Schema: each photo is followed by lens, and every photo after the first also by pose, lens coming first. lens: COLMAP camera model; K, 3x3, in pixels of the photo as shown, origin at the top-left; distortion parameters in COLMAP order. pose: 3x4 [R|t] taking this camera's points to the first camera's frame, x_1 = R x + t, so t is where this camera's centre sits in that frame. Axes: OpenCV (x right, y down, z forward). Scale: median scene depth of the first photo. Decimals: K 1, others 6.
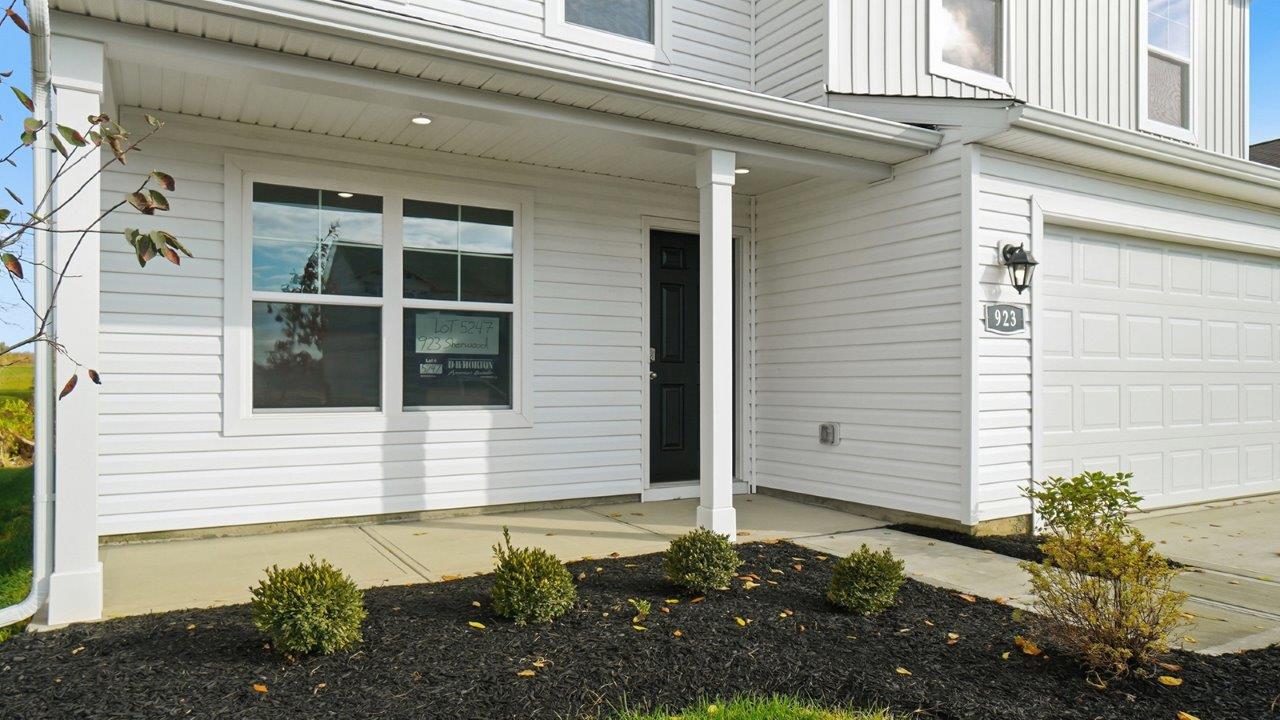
lens RADIAL K [[829.4, 0, 634.5], [0, 829.4, 376.0], [0, 0, 1]] dist [0.008601, 0.002836]
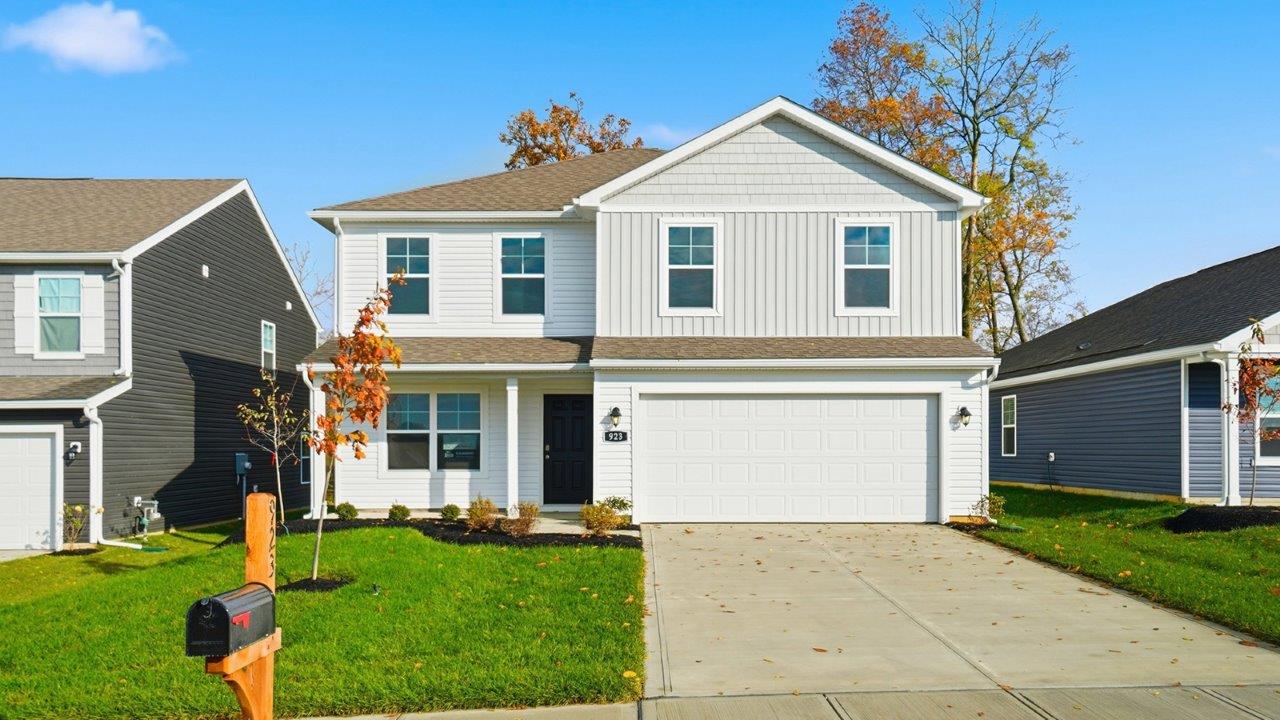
lens RADIAL K [[1016.2, 0, 640.5], [0, 1016.2, 448.8], [0, 0, 1]] dist [0.007808, 0.002997]
pose [[0.867887, -0.000554, -0.496761, 1.957491], [0.004055, 0.999974, 0.005970, -0.048544], [0.496744, -0.007196, 0.867867, -1.569989]]
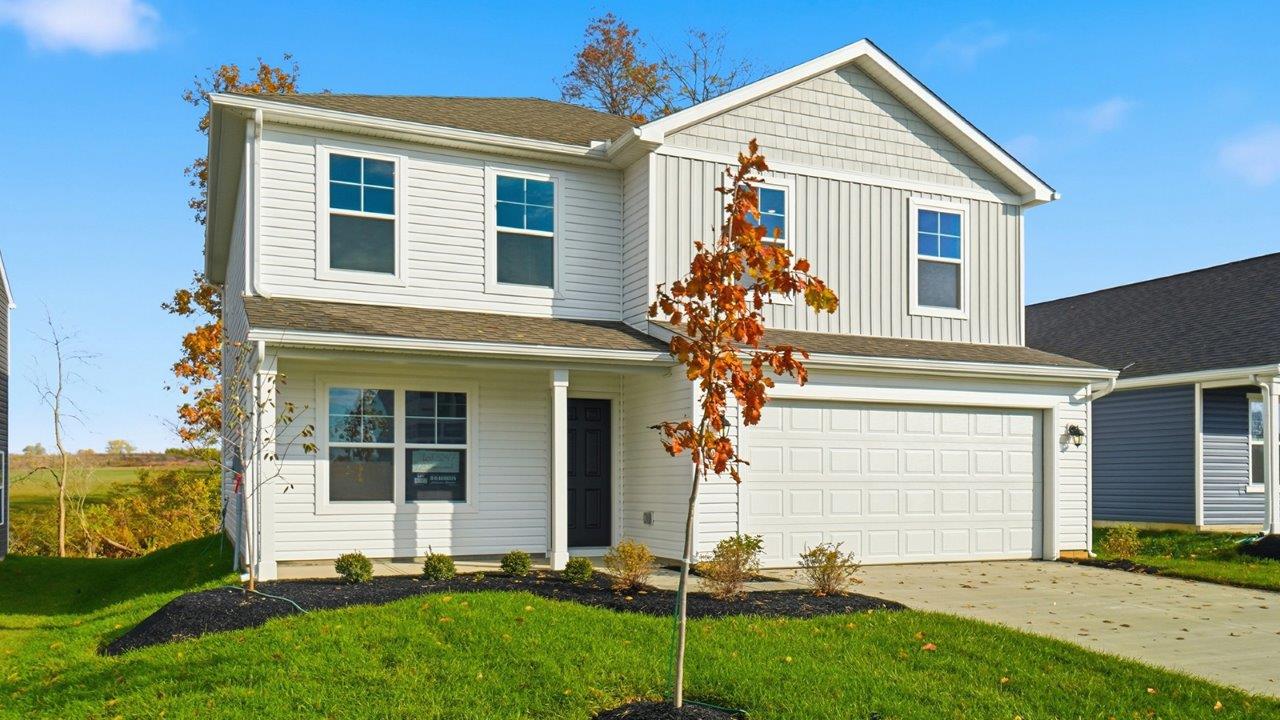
lens RADIAL K [[1011.4, 0, 643.4], [0, 1011.4, 481.0], [0, 0, 1]] dist [0.006309, 0.005010]
pose [[0.994187, -0.000353, -0.107666, 0.500643], [0.000491, 0.999999, 0.001252, -0.010748], [0.107666, -0.001297, 0.994186, -1.211086]]
